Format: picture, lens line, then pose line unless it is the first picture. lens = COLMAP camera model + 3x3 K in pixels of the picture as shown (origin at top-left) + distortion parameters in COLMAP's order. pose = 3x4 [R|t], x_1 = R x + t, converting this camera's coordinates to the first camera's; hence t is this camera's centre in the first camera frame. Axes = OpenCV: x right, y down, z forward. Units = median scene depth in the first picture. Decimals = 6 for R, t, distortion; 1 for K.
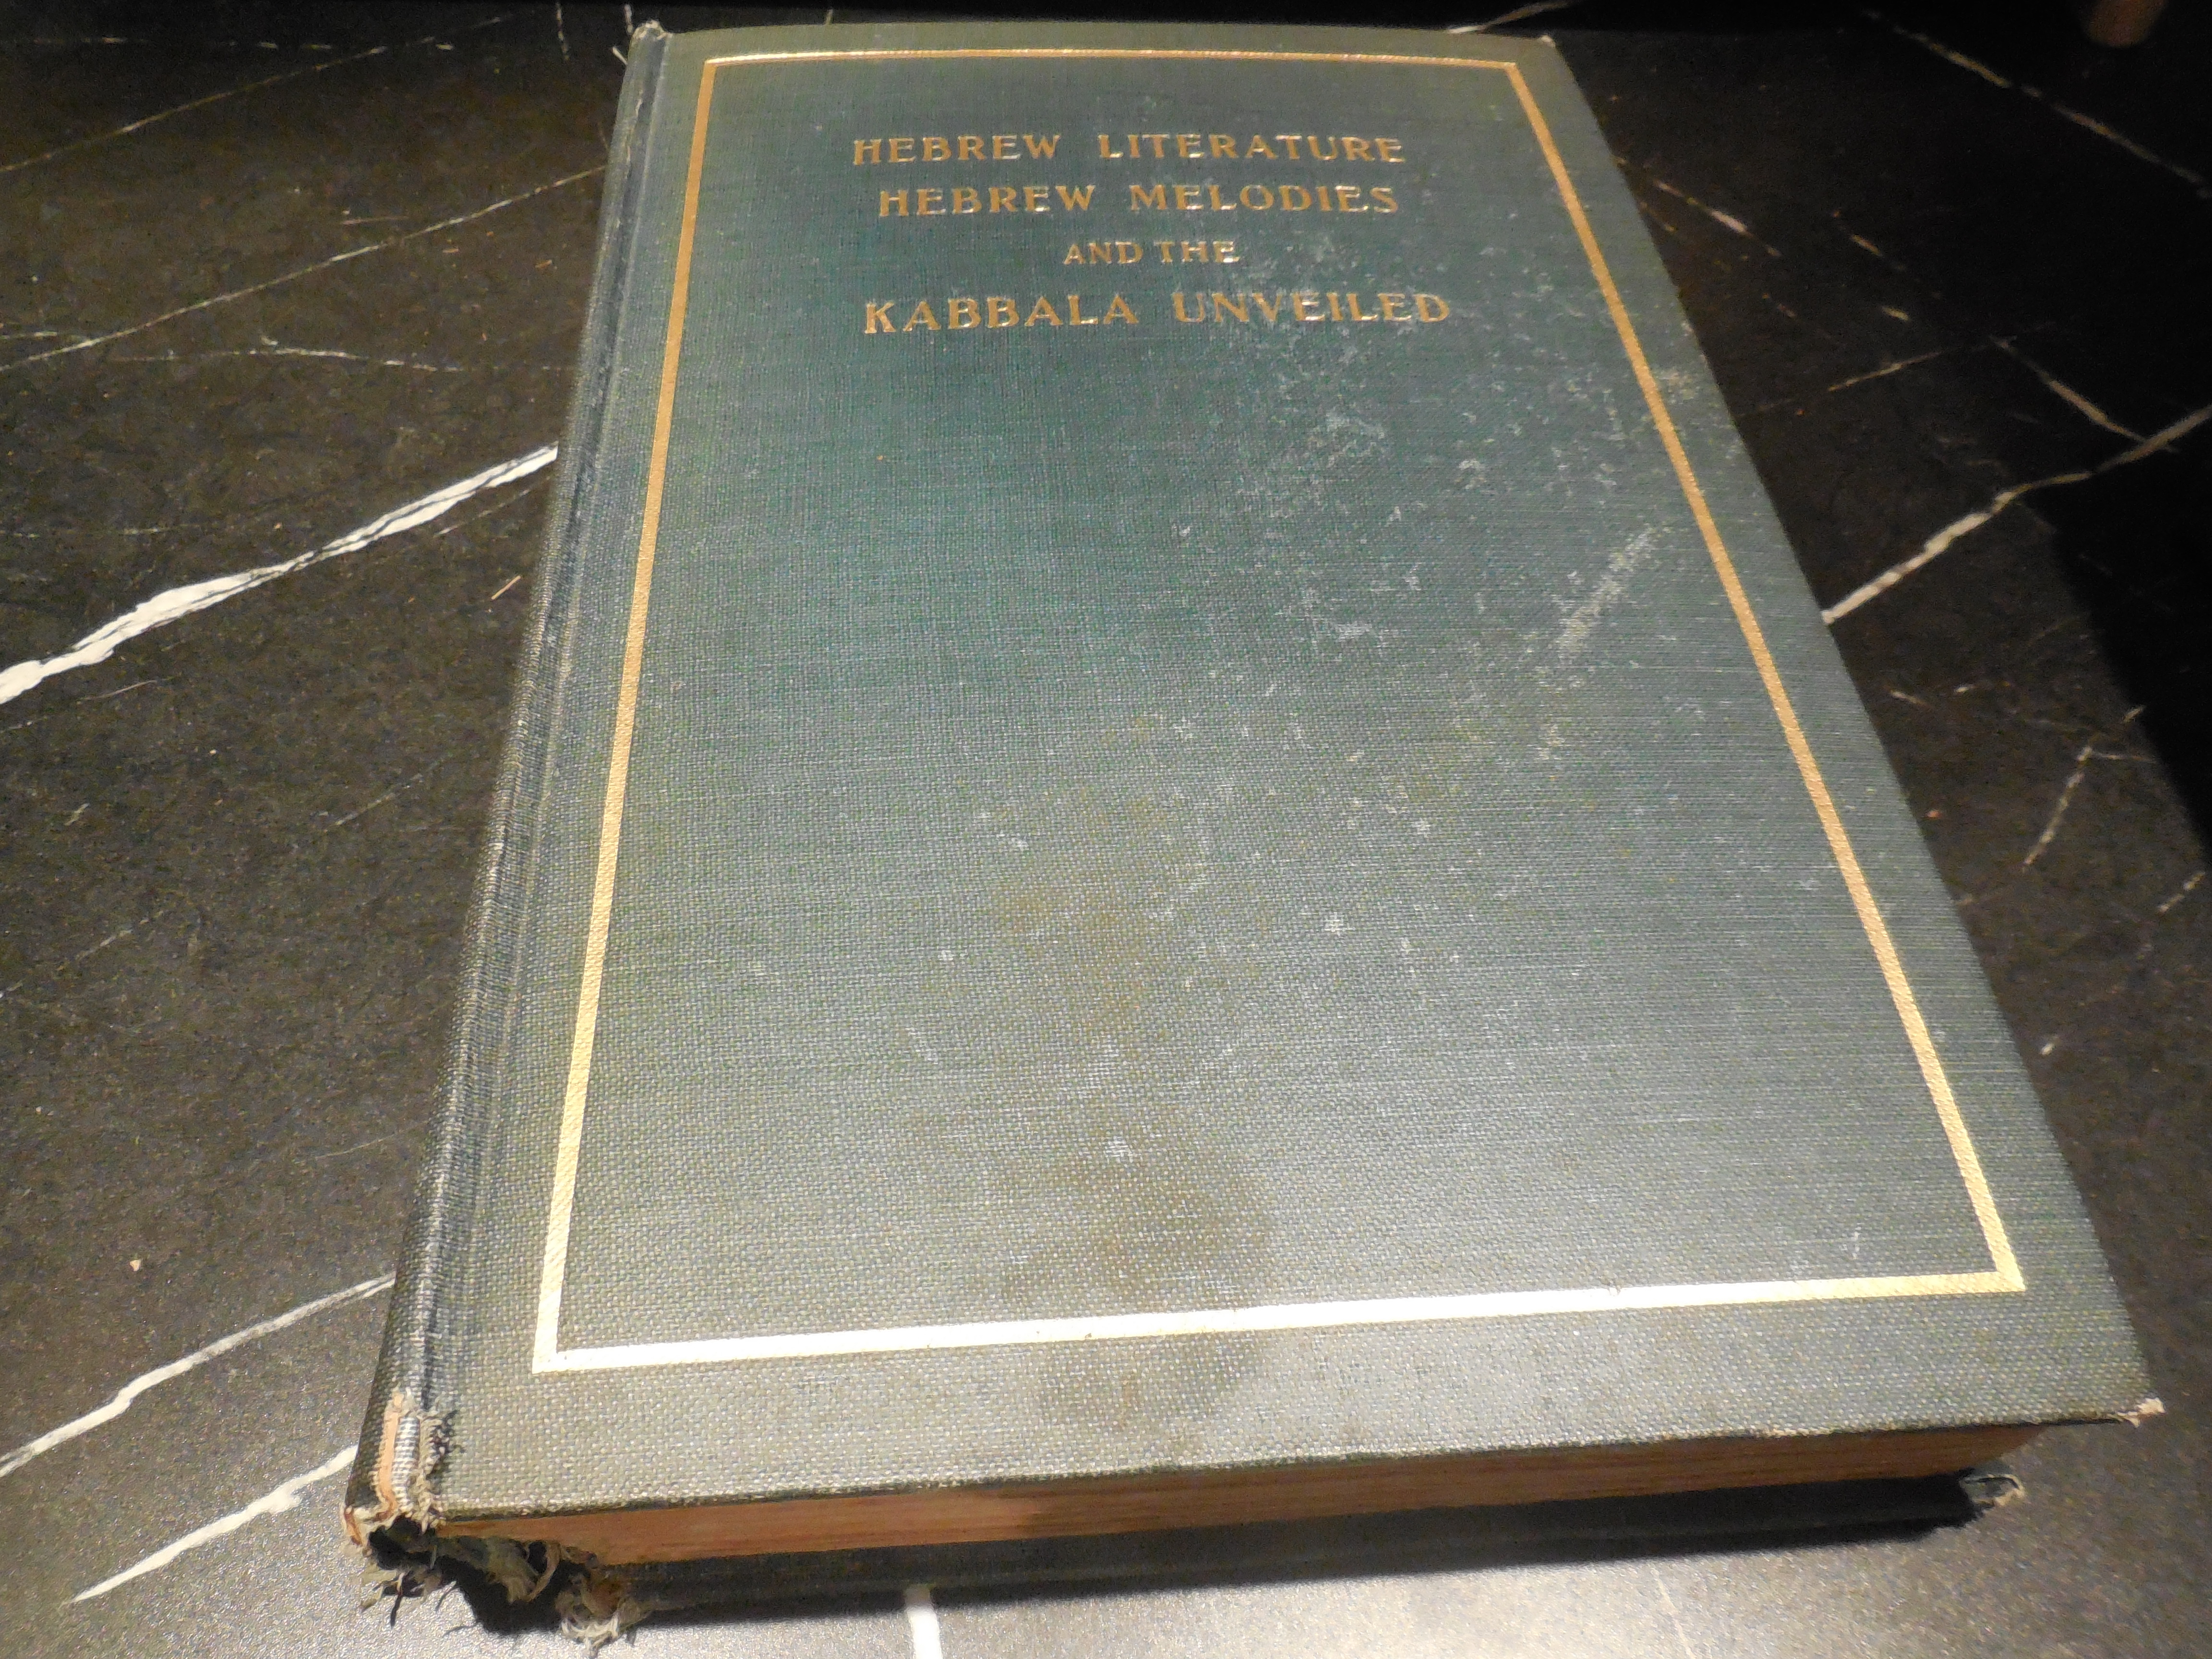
lens RADIAL K [[1611.8, 0, 1106.9], [0, 1611.8, 833.0], [0, 0, 1]] dist [-0.075470, 0.021555]
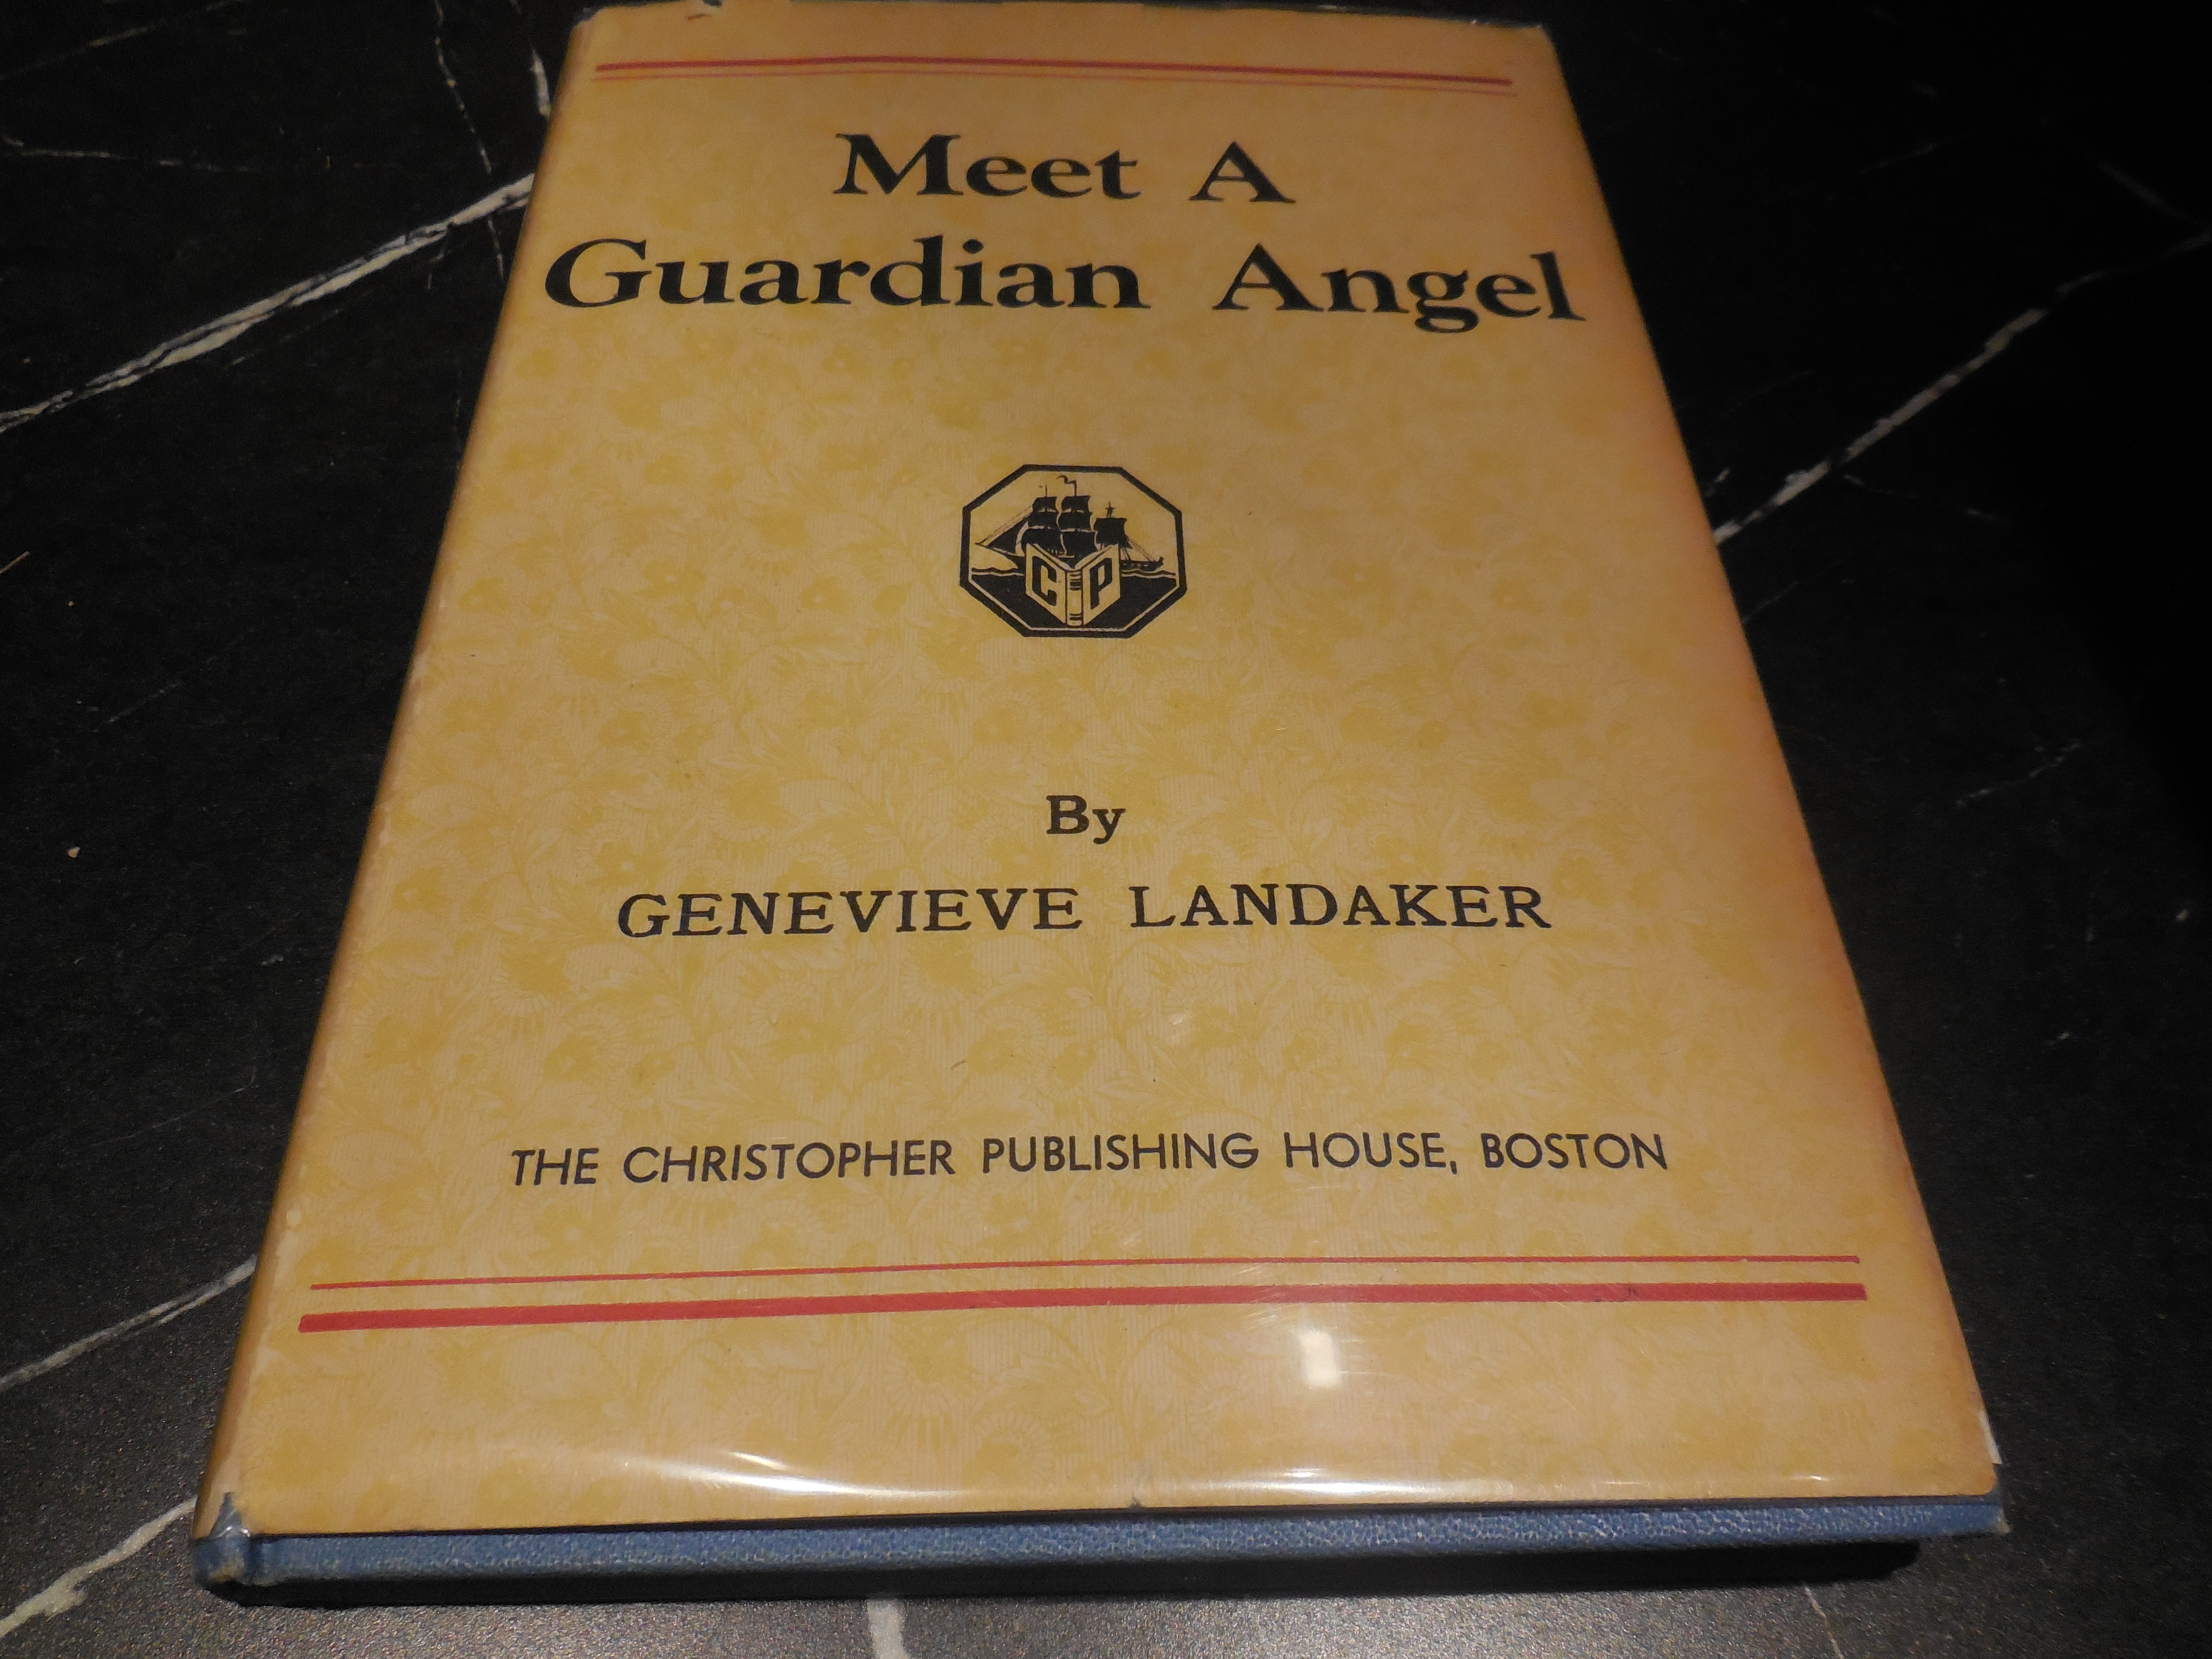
lens RADIAL K [[1611.8, 0, 1108.5], [0, 1611.8, 833.7], [0, 0, 1]] dist [-0.075470, 0.021555]
pose [[0.997473, -0.038158, 0.059935, -0.028857], [0.033776, 0.996797, 0.072496, 0.009182], [-0.062510, -0.070289, 0.995566, 0.155496]]
